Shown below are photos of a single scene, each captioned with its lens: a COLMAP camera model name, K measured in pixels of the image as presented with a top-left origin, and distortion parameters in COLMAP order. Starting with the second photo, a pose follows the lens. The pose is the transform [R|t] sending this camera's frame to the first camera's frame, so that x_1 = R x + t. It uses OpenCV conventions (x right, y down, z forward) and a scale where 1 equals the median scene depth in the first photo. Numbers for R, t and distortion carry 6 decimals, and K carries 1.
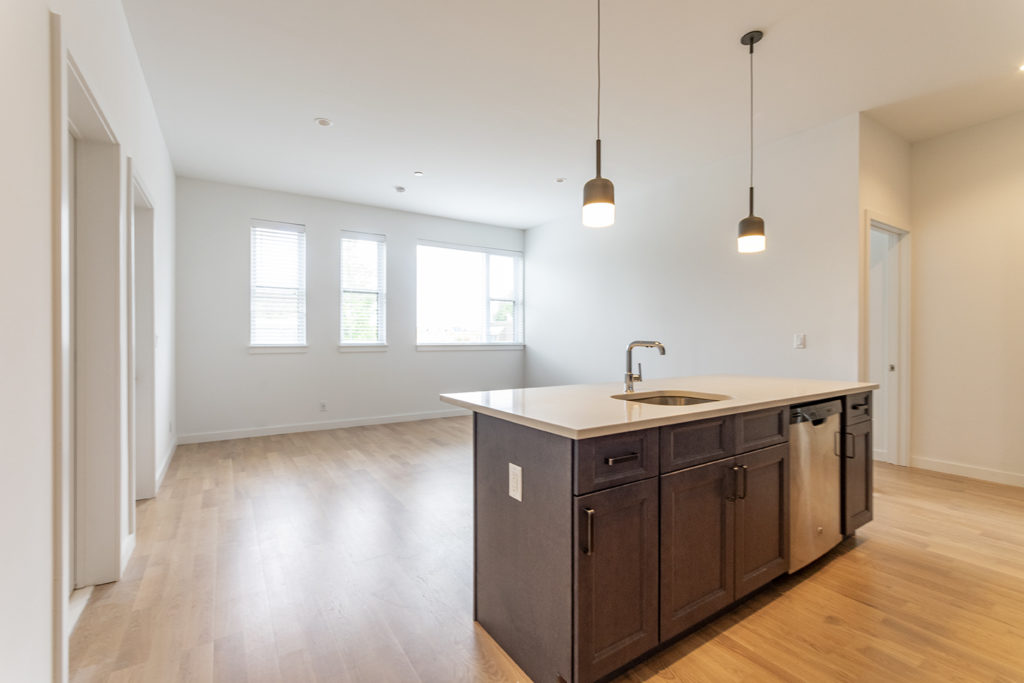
lens RADIAL K [[448.7, 0, 512.0], [0, 448.7, 341.5], [0, 0, 1]] dist [-0.000483, -0.000131]
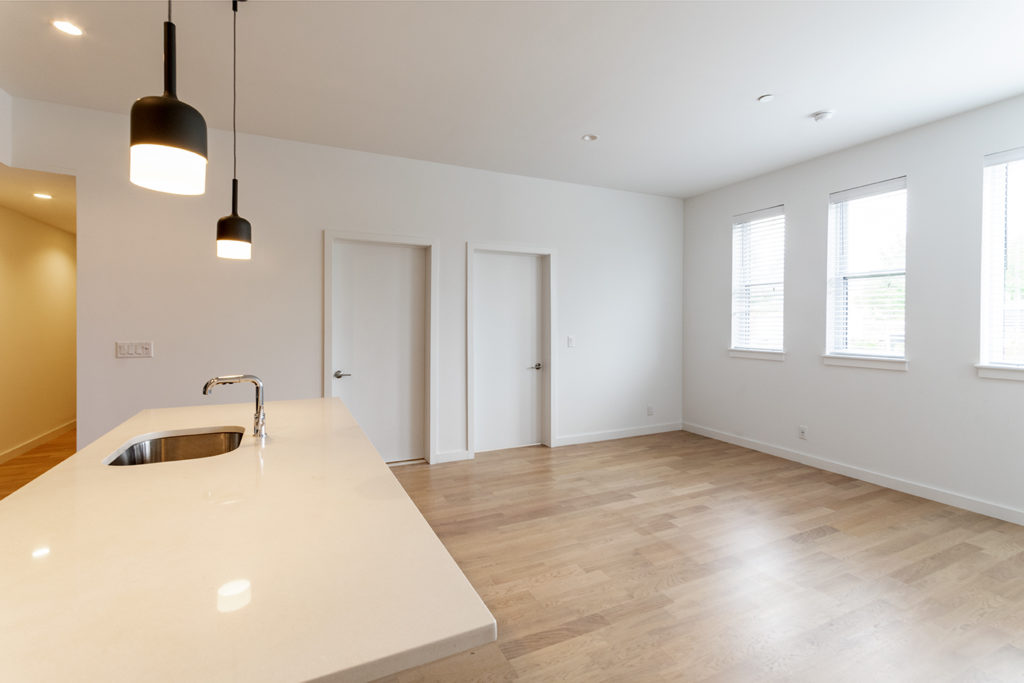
lens RADIAL K [[456.5, 0, 511.8], [0, 456.5, 327.7], [0, 0, 1]] dist [0.001517, 0.000289]
pose [[-0.108585, 0.015875, -0.993960, 0.423370], [-0.011650, 0.999783, 0.017241, -0.044089], [0.994019, 0.013451, -0.108376, 0.615243]]
